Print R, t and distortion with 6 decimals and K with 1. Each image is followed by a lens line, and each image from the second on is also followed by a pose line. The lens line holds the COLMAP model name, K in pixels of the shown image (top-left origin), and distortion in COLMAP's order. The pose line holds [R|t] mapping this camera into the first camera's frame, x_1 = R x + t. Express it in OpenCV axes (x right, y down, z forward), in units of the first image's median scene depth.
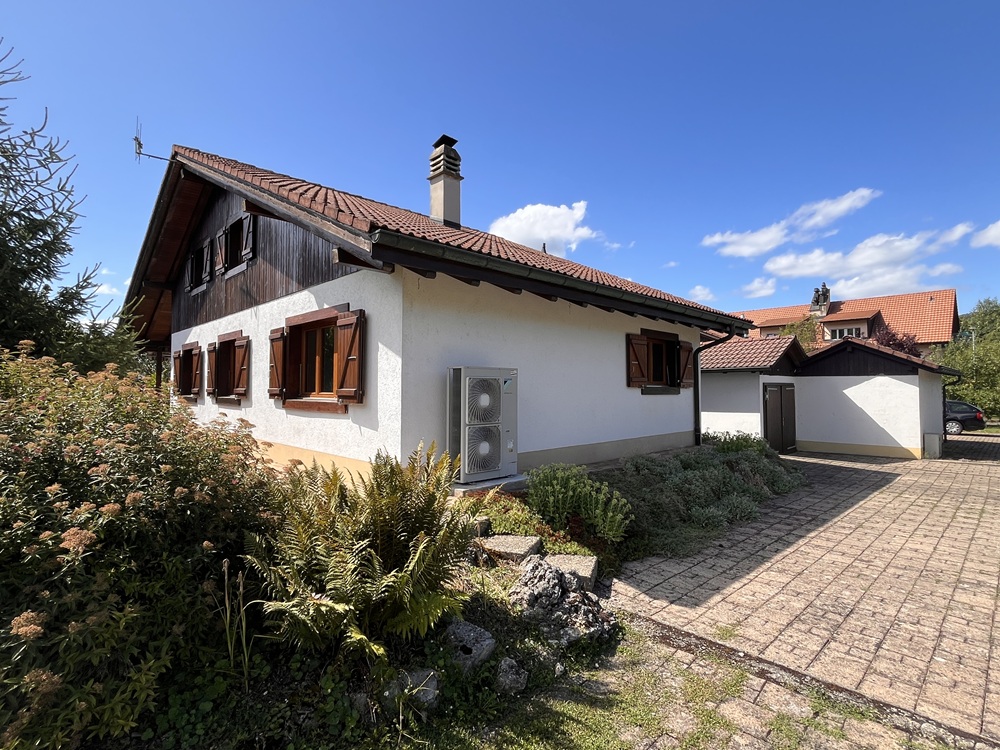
lens RADIAL K [[502.8, 0, 501.3], [0, 502.8, 375.8], [0, 0, 1]] dist [-0.002483, -0.000208]
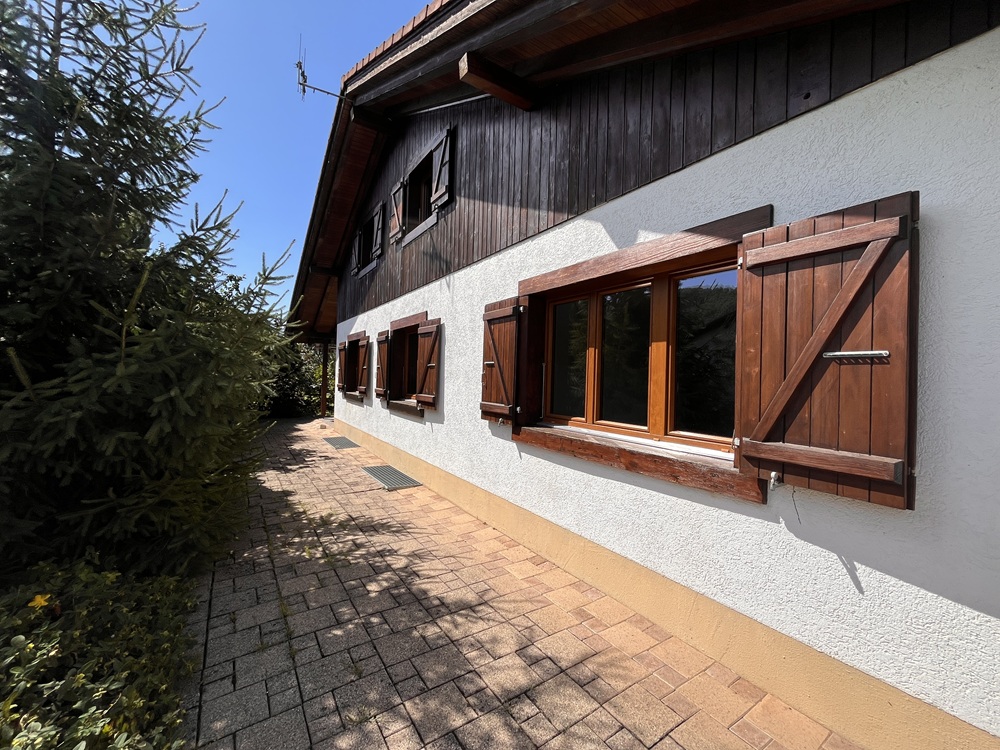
lens RADIAL K [[402.6, 0, 498.6], [0, 402.6, 373.5], [0, 0, 1]] dist [-0.003778, -0.000214]
pose [[0.980464, 0.023010, -0.195349, -0.263800], [-0.020149, 0.999659, 0.016620, -0.012991], [0.195665, -0.012359, 0.980593, 0.400240]]
